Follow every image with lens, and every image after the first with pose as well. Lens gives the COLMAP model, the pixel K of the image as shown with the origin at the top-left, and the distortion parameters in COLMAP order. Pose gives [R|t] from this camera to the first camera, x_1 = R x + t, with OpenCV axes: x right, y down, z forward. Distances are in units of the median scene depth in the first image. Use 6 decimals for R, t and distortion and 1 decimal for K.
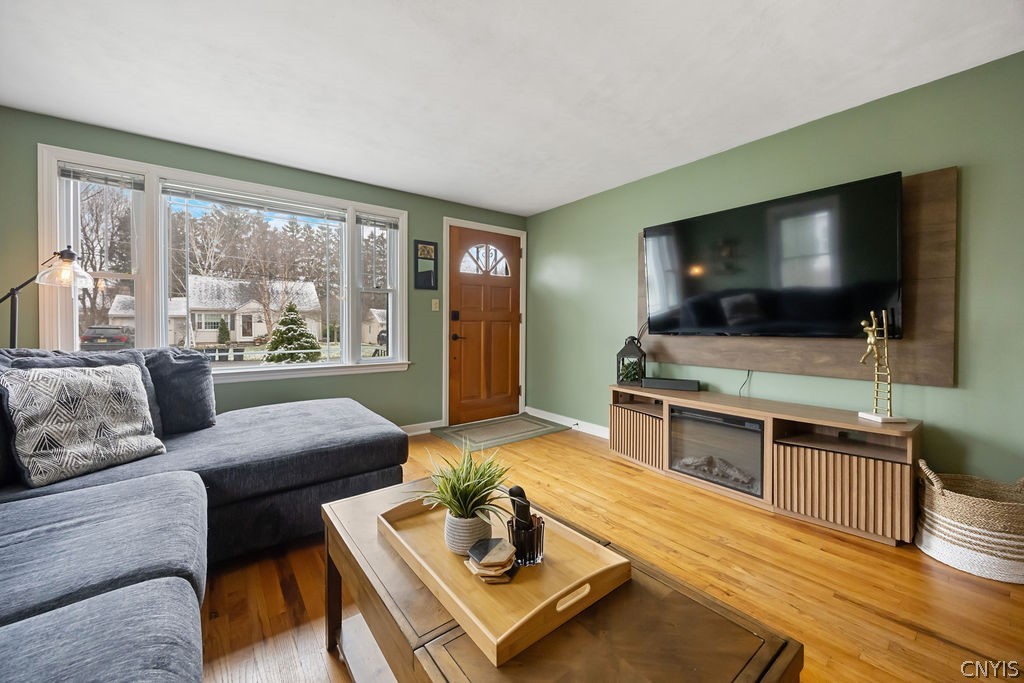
lens RADIAL K [[395.6, 0, 514.1], [0, 395.6, 325.1], [0, 0, 1]] dist [-0.002090, -0.000035]
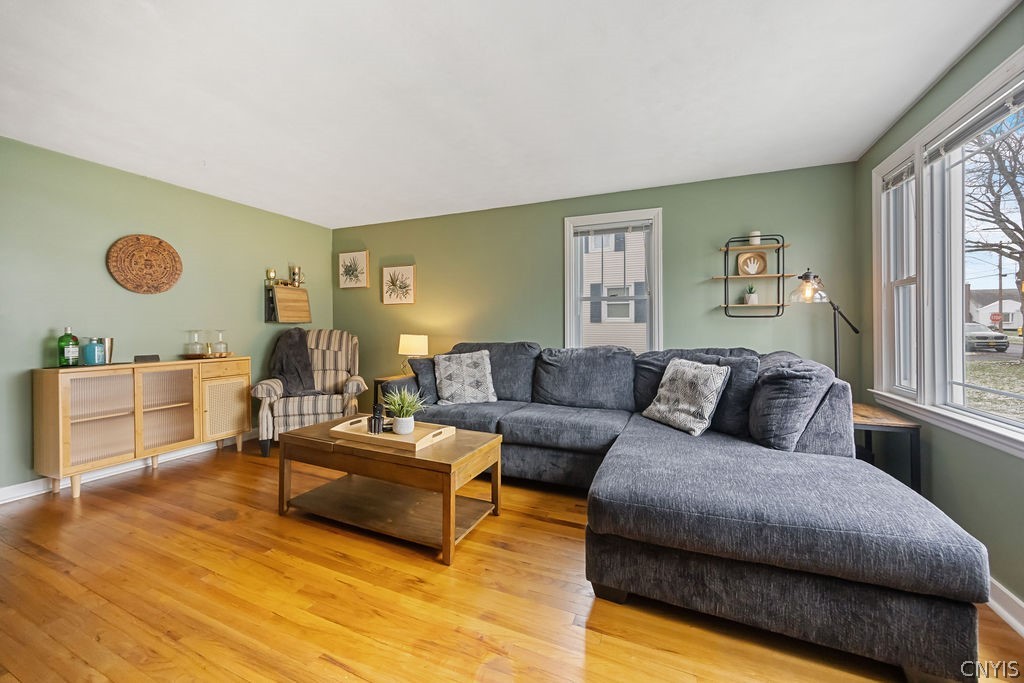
lens RADIAL K [[395.6, 0, 514.1], [0, 395.6, 325.1], [0, 0, 1]] dist [-0.002090, -0.000035]
pose [[-0.877105, -0.005901, -0.480263, 0.120989], [-0.005403, 0.999982, -0.002420, -0.014096], [0.480269, 0.000472, -0.877121, 0.931575]]
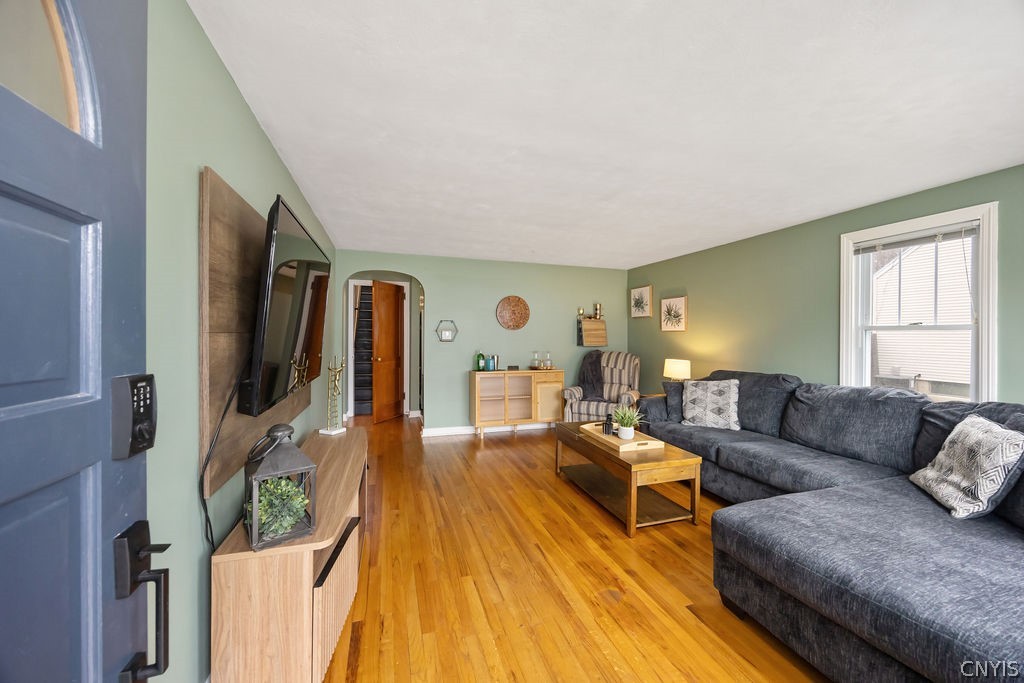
lens RADIAL K [[389.4, 0, 515.0], [0, 389.4, 336.9], [0, 0, 1]] dist [-0.002162, 0.000238]
pose [[-0.941353, -0.009085, 0.337301, -0.085871], [-0.006689, 0.999943, 0.008265, -0.066232], [-0.337357, 0.005524, -0.941360, 1.160442]]
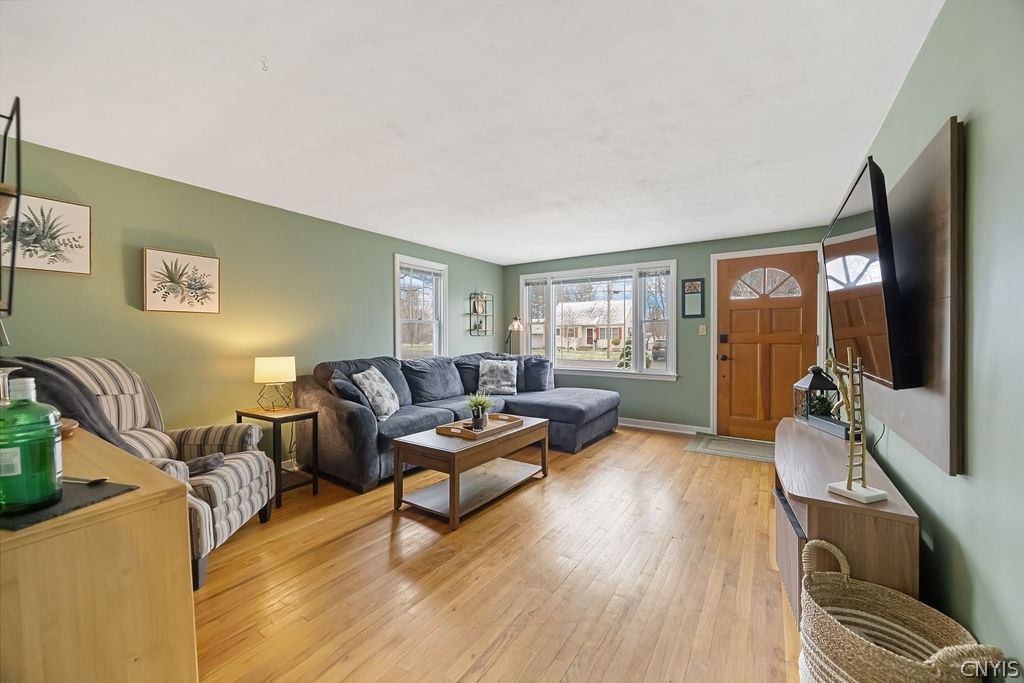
lens RADIAL K [[389.4, 0, 515.0], [0, 389.4, 336.9], [0, 0, 1]] dist [-0.002162, 0.000238]
pose [[0.317167, 0.000299, -0.948370, 0.781796], [-0.001944, 0.999998, -0.000335, -0.030698], [0.948368, 0.001949, 0.317167, 0.091474]]
